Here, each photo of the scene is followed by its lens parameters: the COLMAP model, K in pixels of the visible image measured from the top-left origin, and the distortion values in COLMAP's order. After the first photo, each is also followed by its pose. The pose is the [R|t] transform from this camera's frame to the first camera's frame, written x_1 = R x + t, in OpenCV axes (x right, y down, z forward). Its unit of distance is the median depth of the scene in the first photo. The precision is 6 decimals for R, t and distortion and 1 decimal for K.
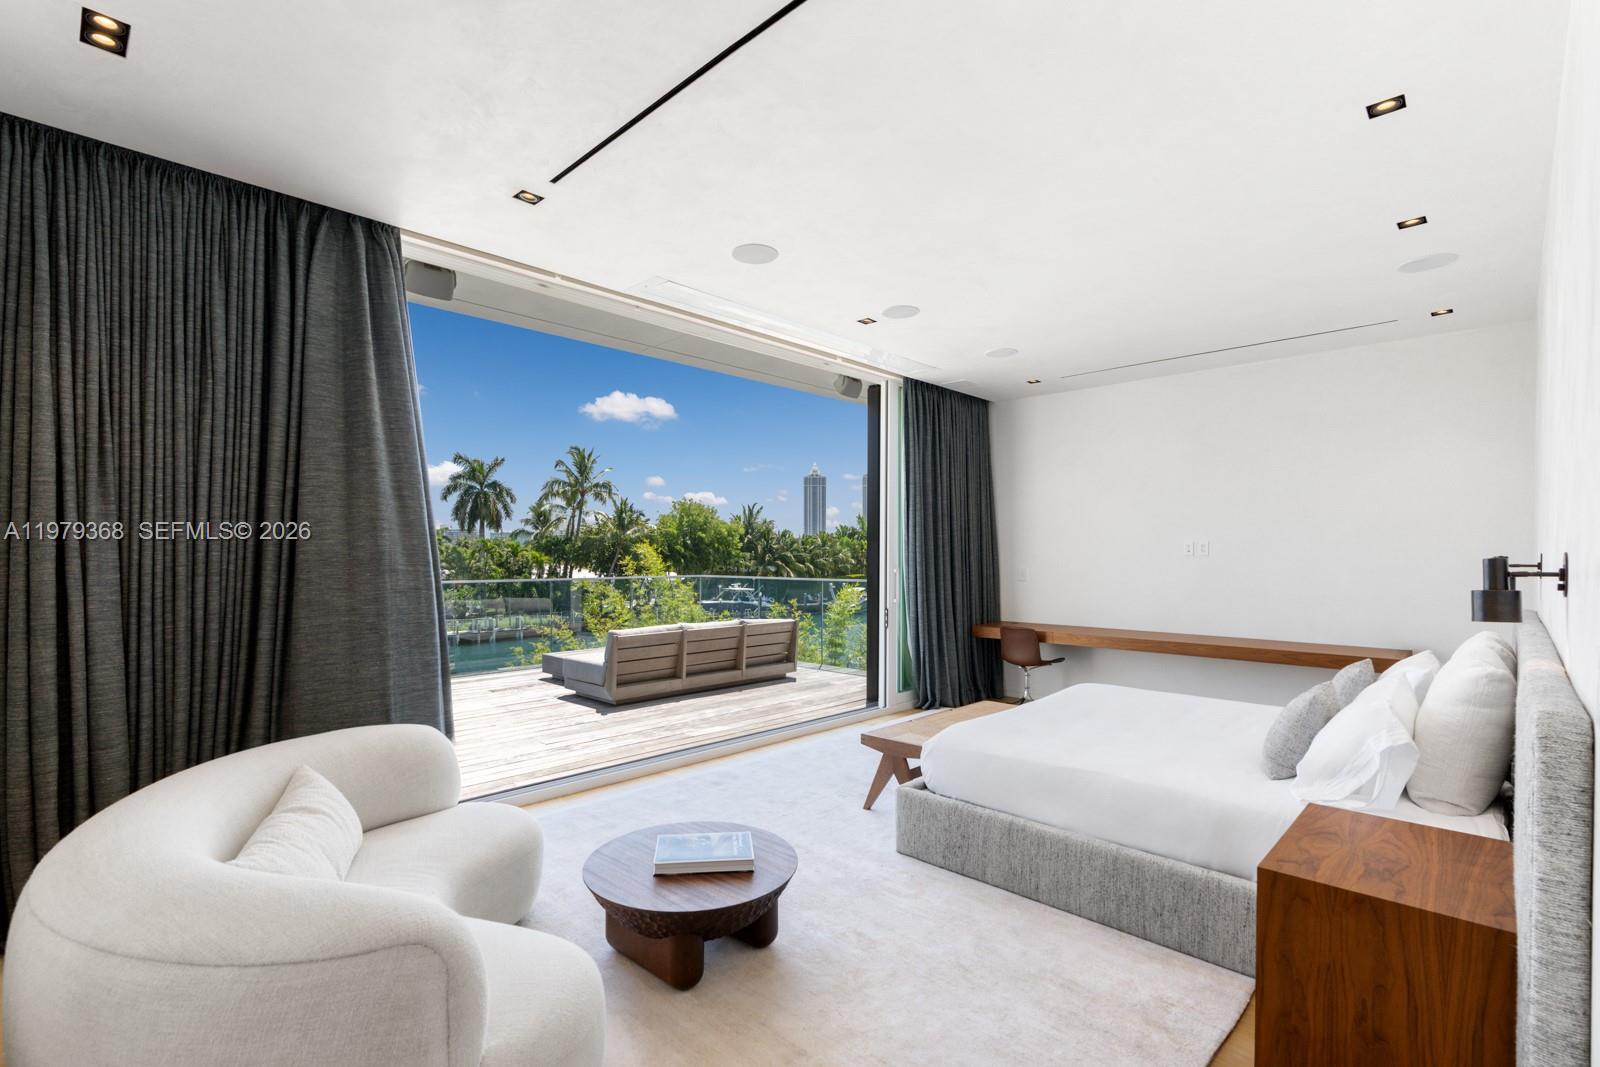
lens RADIAL K [[731.0, 0, 800.0], [0, 731.0, 533.5], [0, 0, 1]] dist [0.000163, 0.000231]
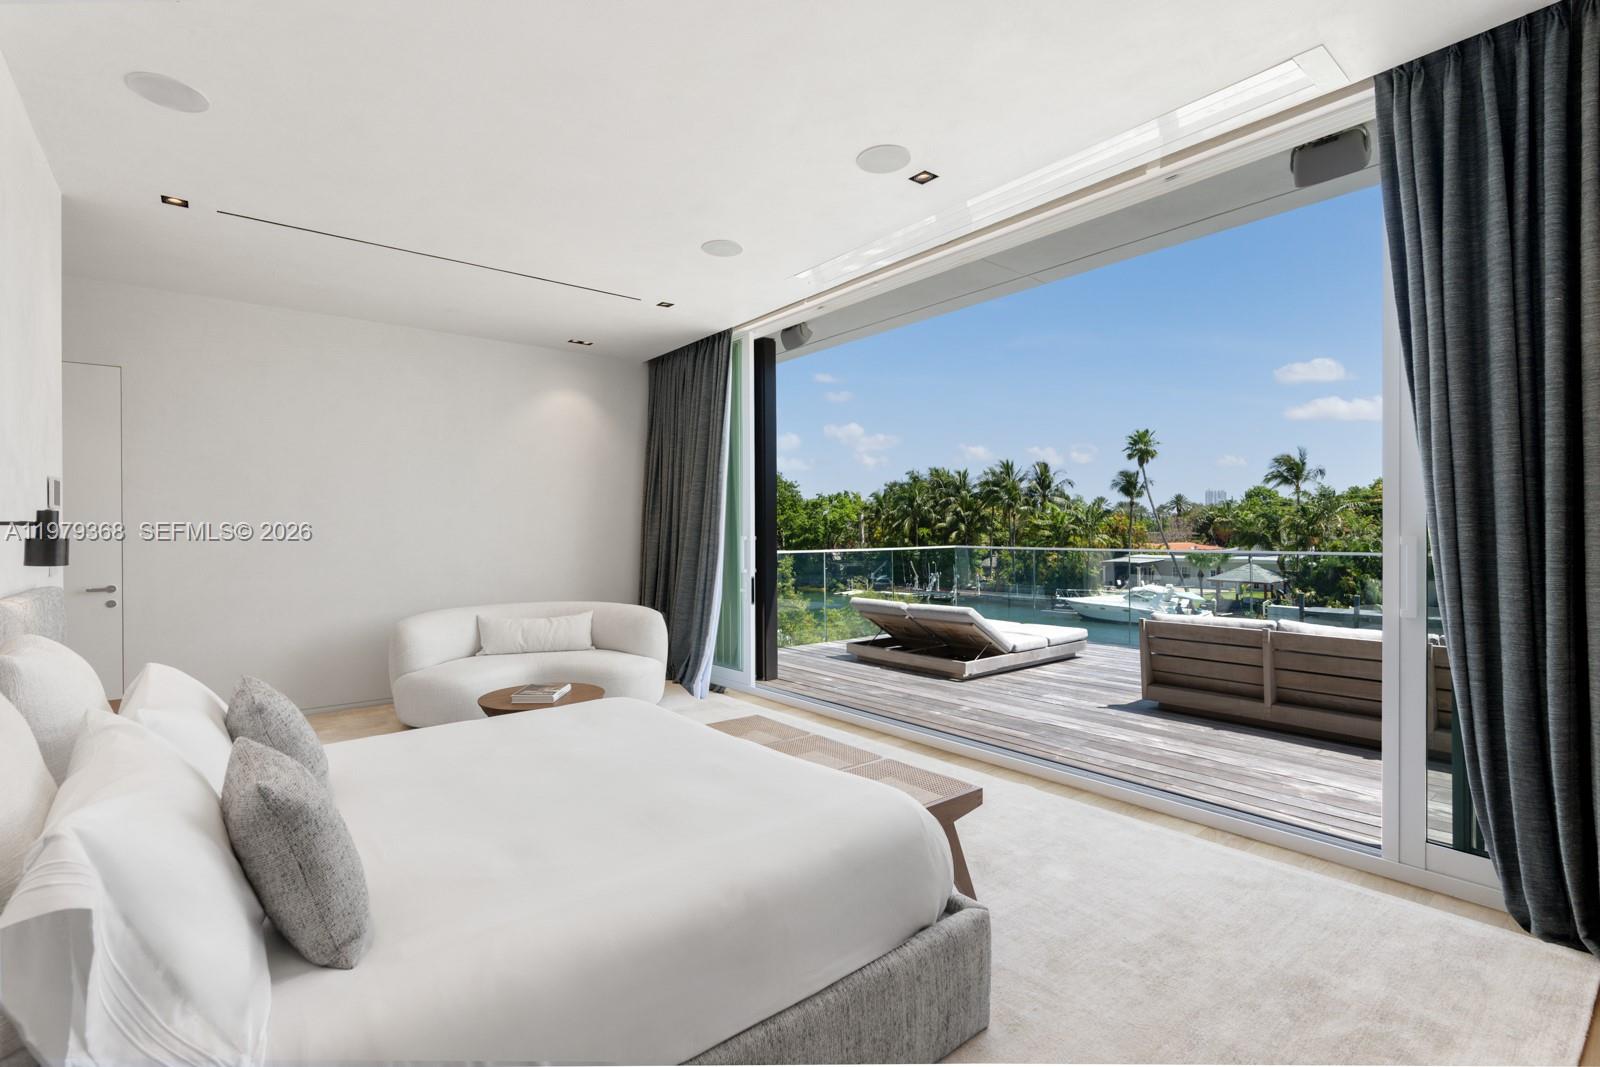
lens RADIAL K [[721.4, 0, 792.0], [0, 721.4, 534.6], [0, 0, 1]] dist [-0.002075, 0.000618]
pose [[-0.104354, 0.007466, -0.994512, 0.808356], [0.032839, 0.999452, 0.004058, 0.039897], [0.993998, -0.032235, -0.104542, 0.969795]]
